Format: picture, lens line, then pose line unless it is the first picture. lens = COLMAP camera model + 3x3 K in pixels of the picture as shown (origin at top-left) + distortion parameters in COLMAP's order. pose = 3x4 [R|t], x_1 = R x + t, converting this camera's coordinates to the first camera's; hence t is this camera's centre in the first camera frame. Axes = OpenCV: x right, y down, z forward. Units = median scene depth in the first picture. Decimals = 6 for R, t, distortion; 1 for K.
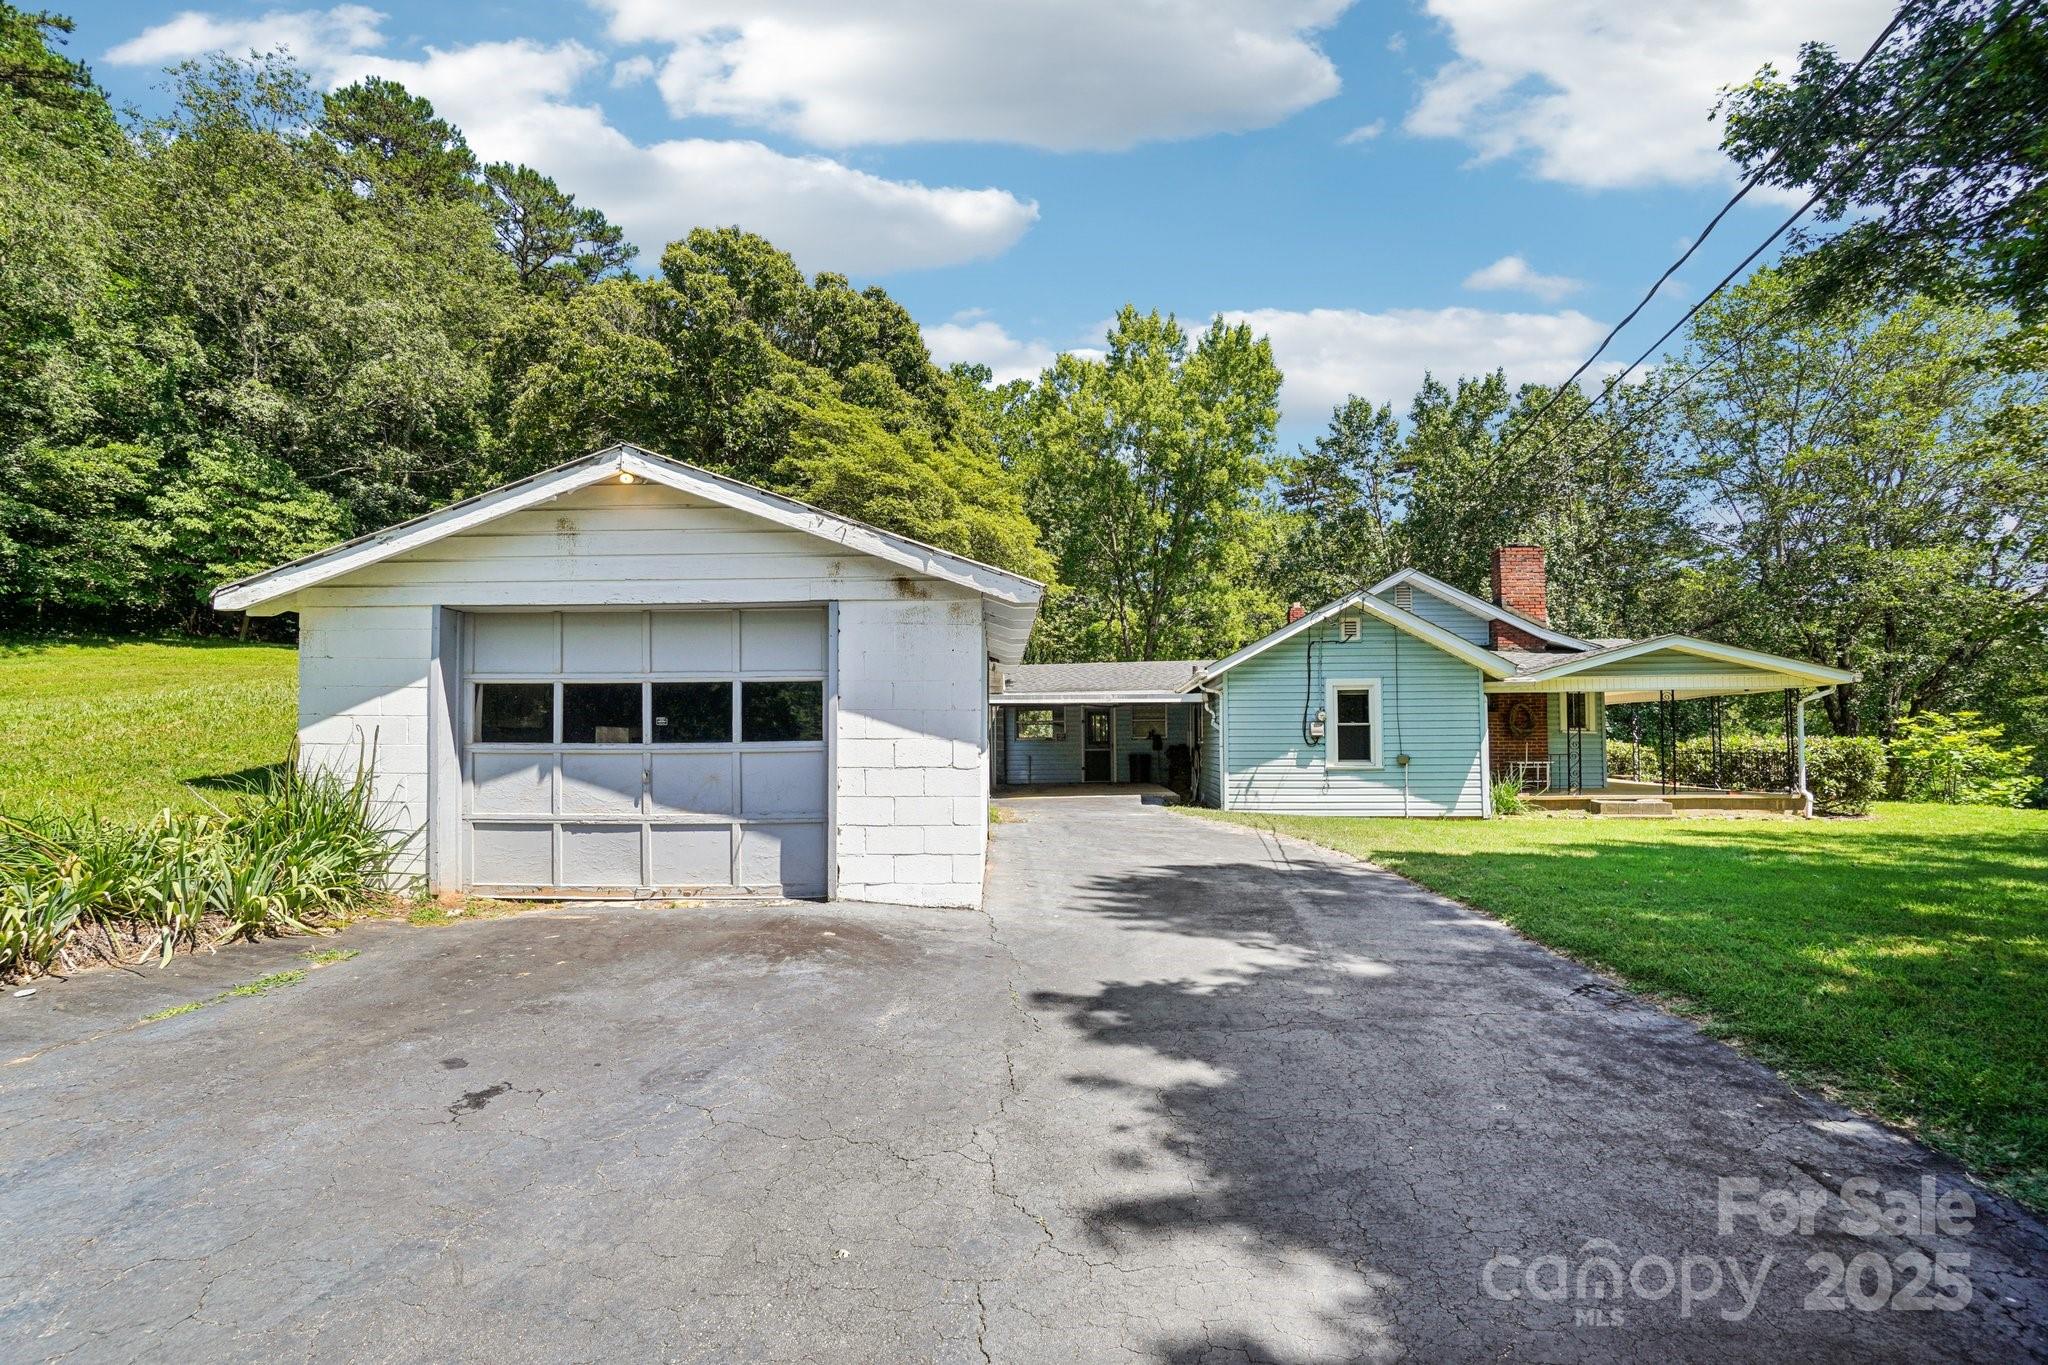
lens RADIAL K [[923.0, 0, 1037.3], [0, 923.0, 719.8], [0, 0, 1]] dist [-0.044965, 0.013457]
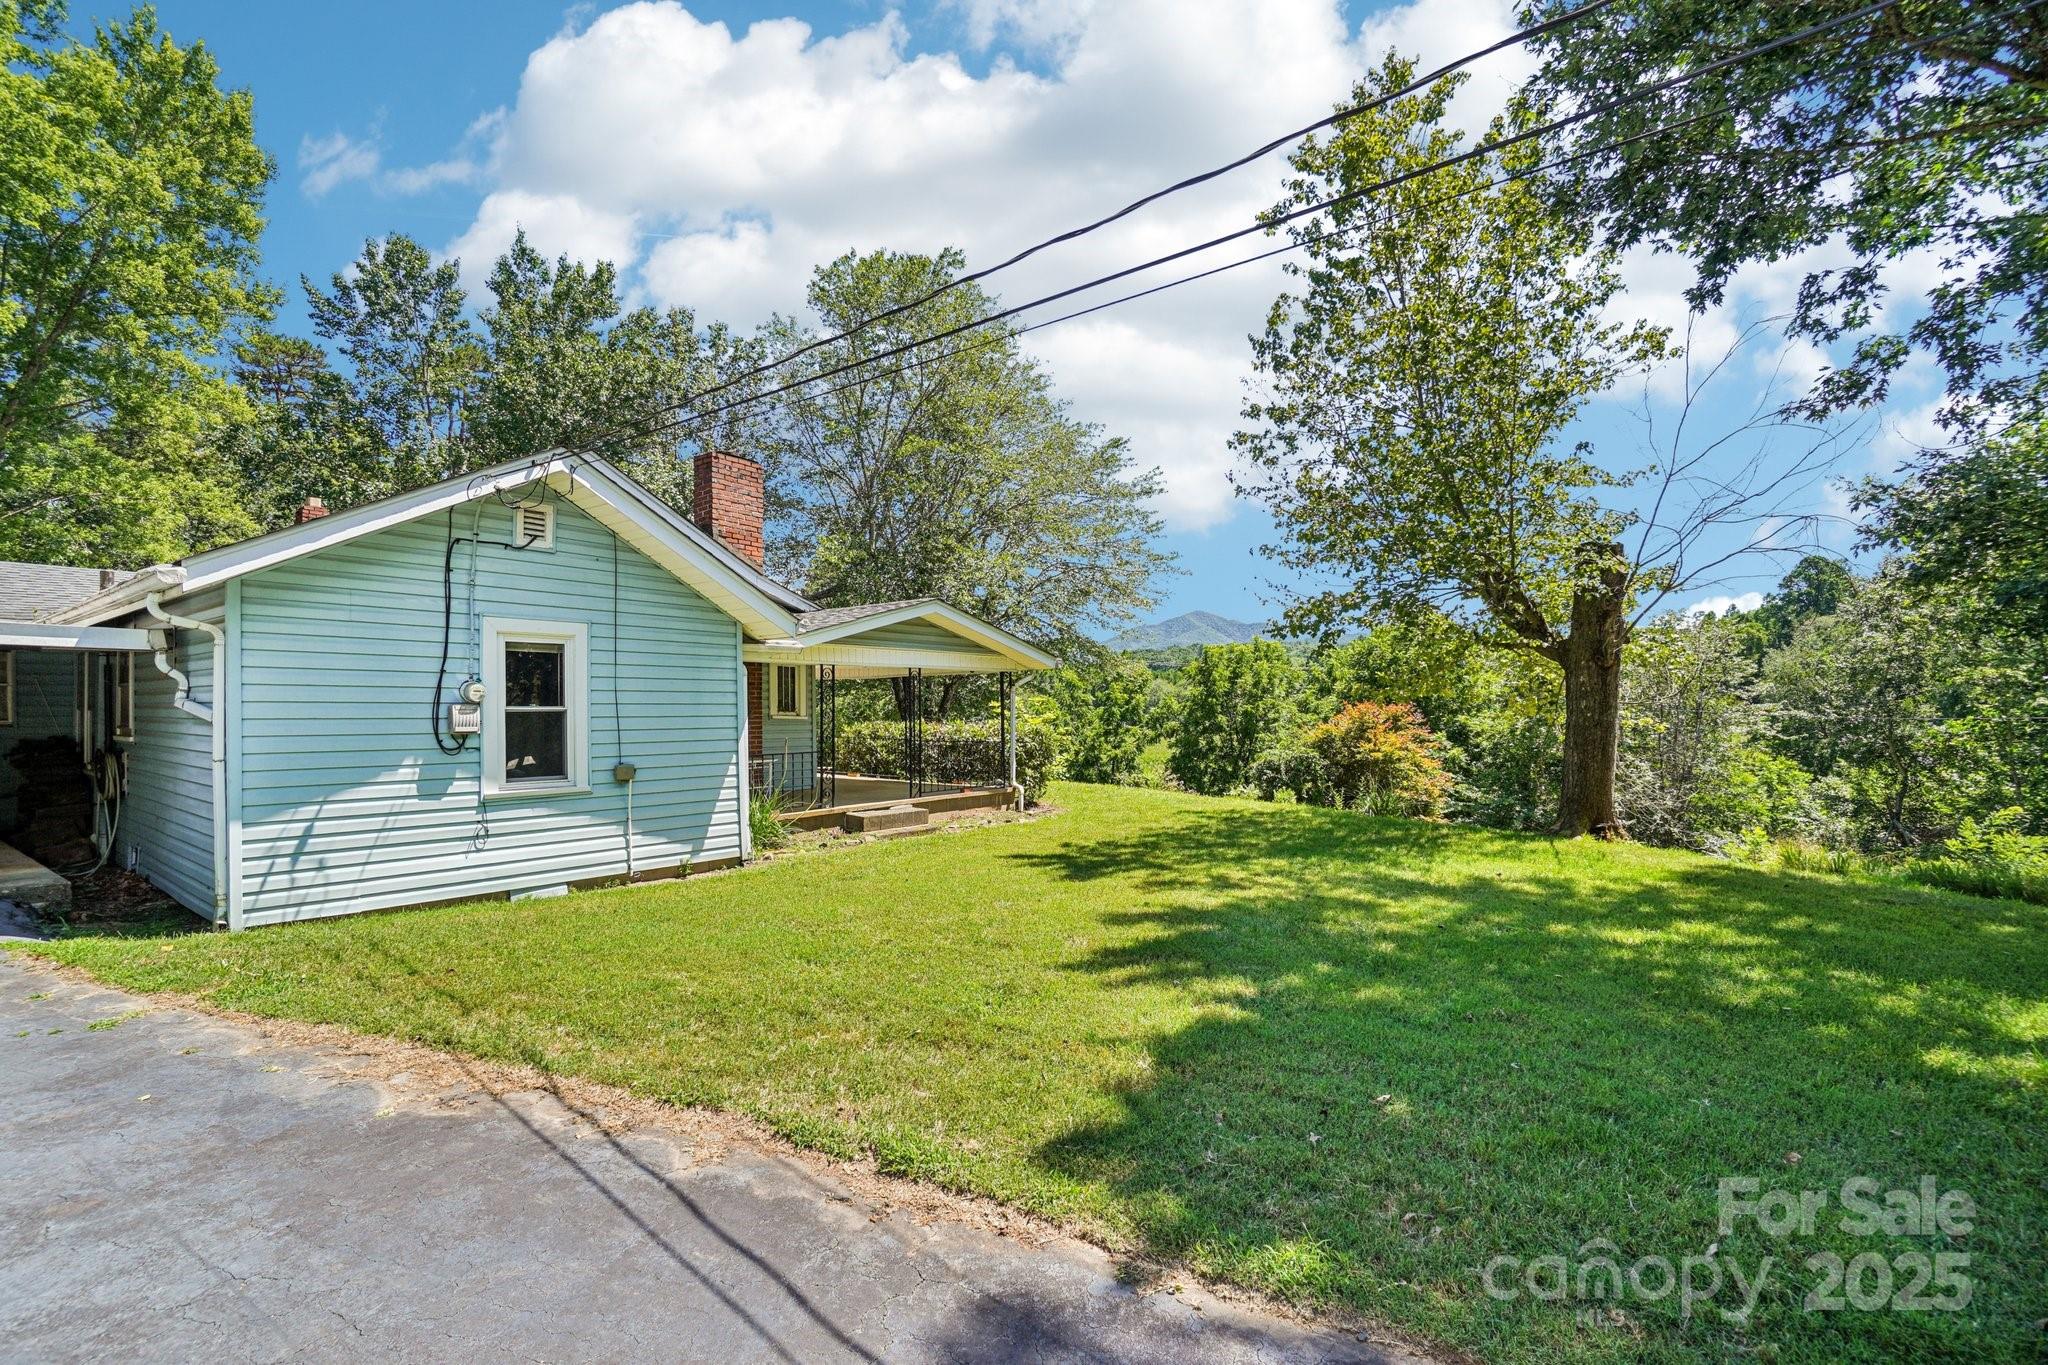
lens RADIAL K [[923.0, 0, 1009.8], [0, 923.0, 706.8], [0, 0, 1]] dist [-0.044965, 0.013457]
pose [[0.549109, 0.006340, 0.835726, 0.033991], [-0.022378, 0.999724, 0.007120, -0.003393], [-0.835451, -0.022612, 0.549100, 0.282173]]
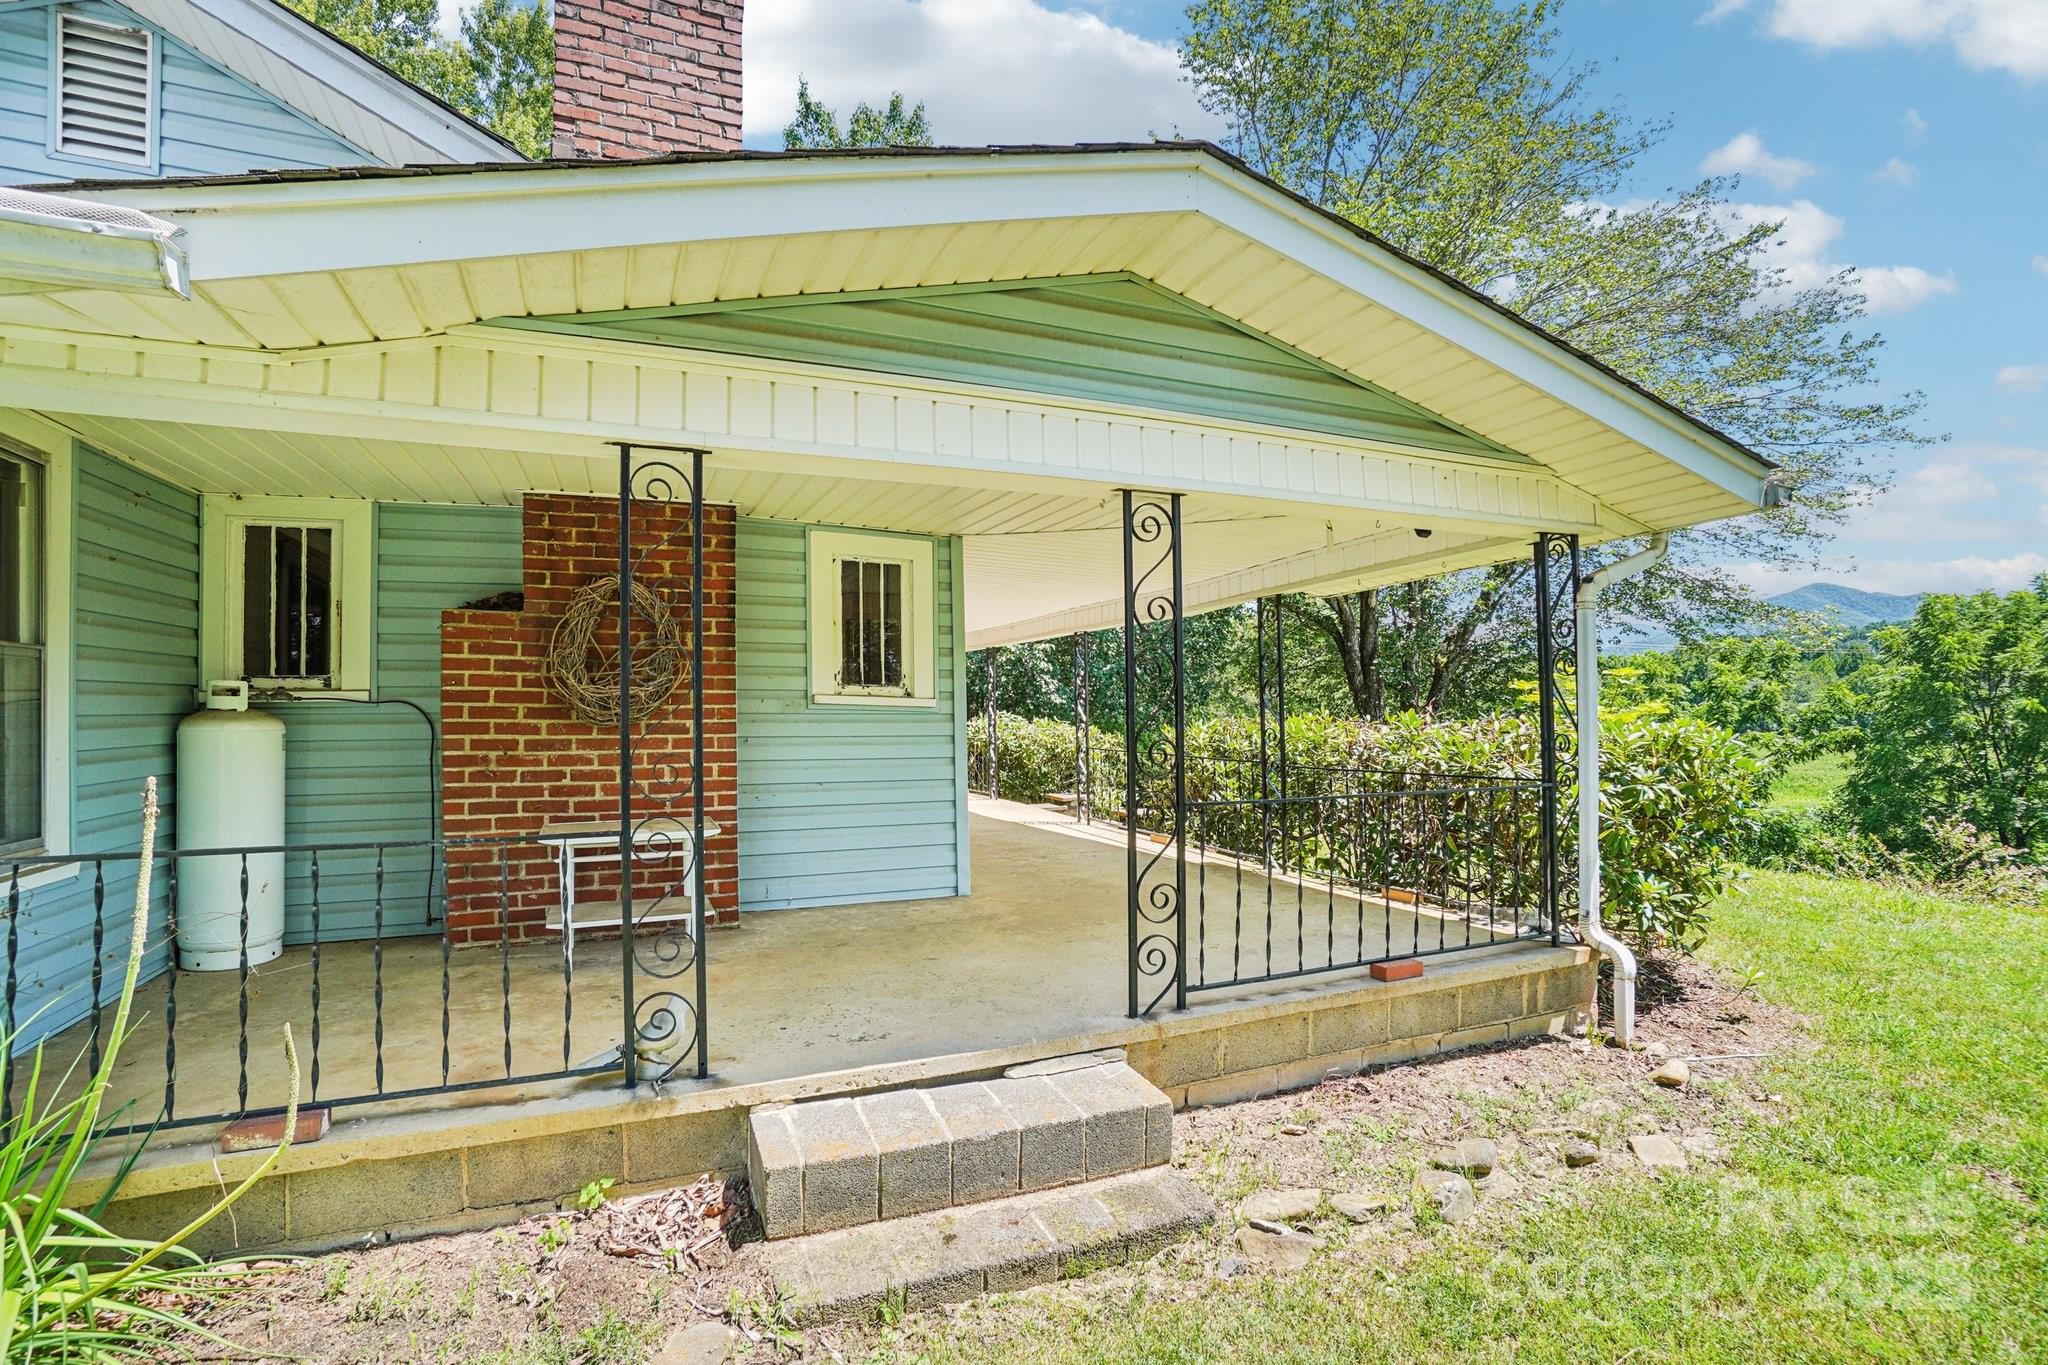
lens RADIAL K [[923.0, 0, 1016.6], [0, 923.0, 696.4], [0, 0, 1]] dist [-0.044965, 0.013457]
pose [[0.894513, 0.008518, 0.446962, 0.341668], [-0.009204, 0.999957, -0.000636, 0.007828], [-0.446948, -0.003545, 0.894553, 0.489622]]
